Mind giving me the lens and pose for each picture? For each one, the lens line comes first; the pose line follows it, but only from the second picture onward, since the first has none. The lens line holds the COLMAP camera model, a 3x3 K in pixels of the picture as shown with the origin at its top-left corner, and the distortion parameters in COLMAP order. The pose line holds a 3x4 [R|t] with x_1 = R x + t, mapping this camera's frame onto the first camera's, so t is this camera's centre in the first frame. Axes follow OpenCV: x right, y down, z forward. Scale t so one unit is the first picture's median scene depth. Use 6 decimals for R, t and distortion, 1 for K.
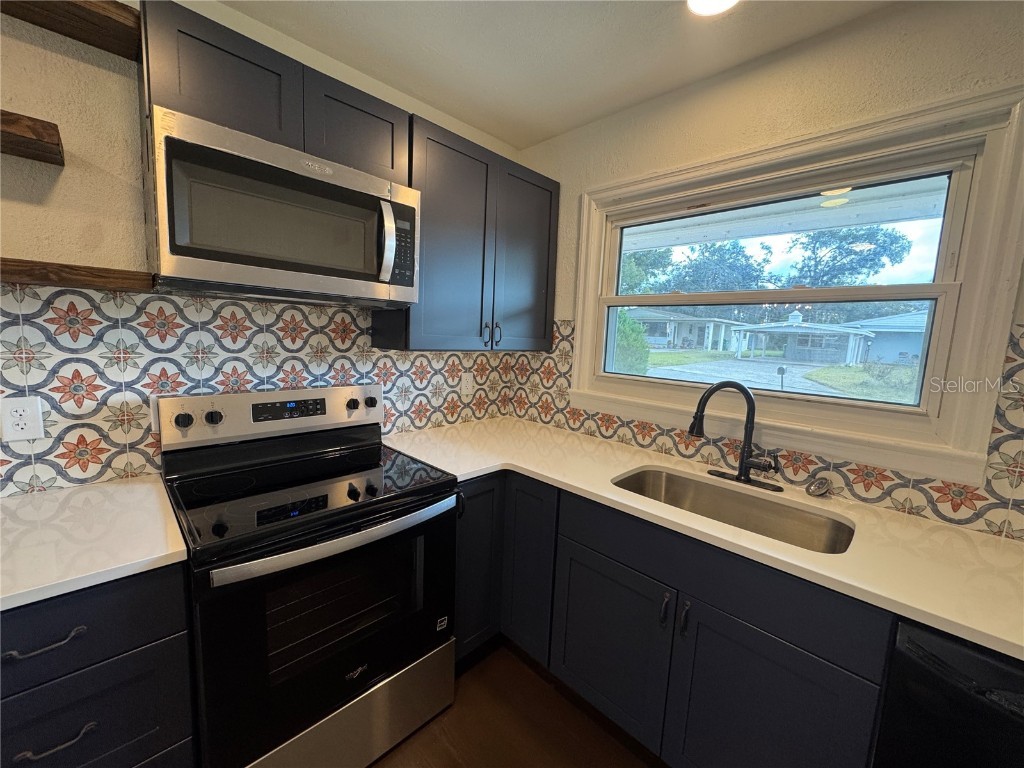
lens RADIAL K [[409.1, 0, 511.8], [0, 409.1, 382.3], [0, 0, 1]] dist [-0.001229, 0.001154]
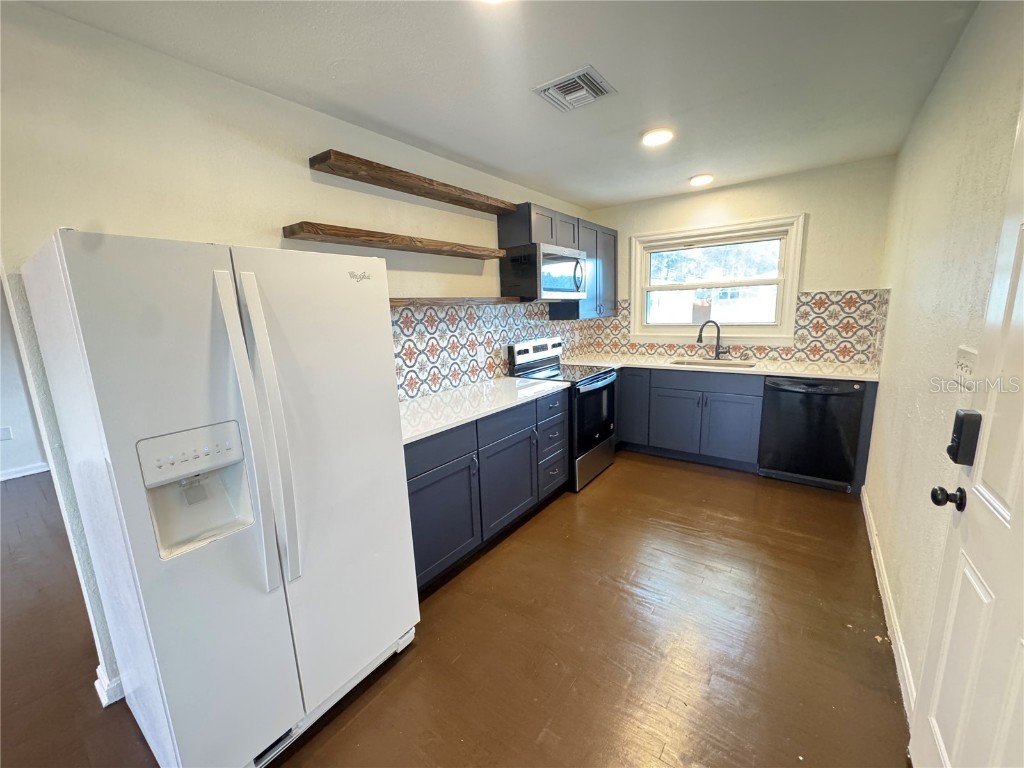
lens RADIAL K [[409.1, 0, 513.1], [0, 409.1, 385.3], [0, 0, 1]] dist [-0.001229, 0.001154]
pose [[0.984987, -0.107949, 0.134710, -0.969887], [0.098086, 0.992129, 0.077843, 0.073546], [-0.142053, -0.063461, 0.987823, -1.246252]]
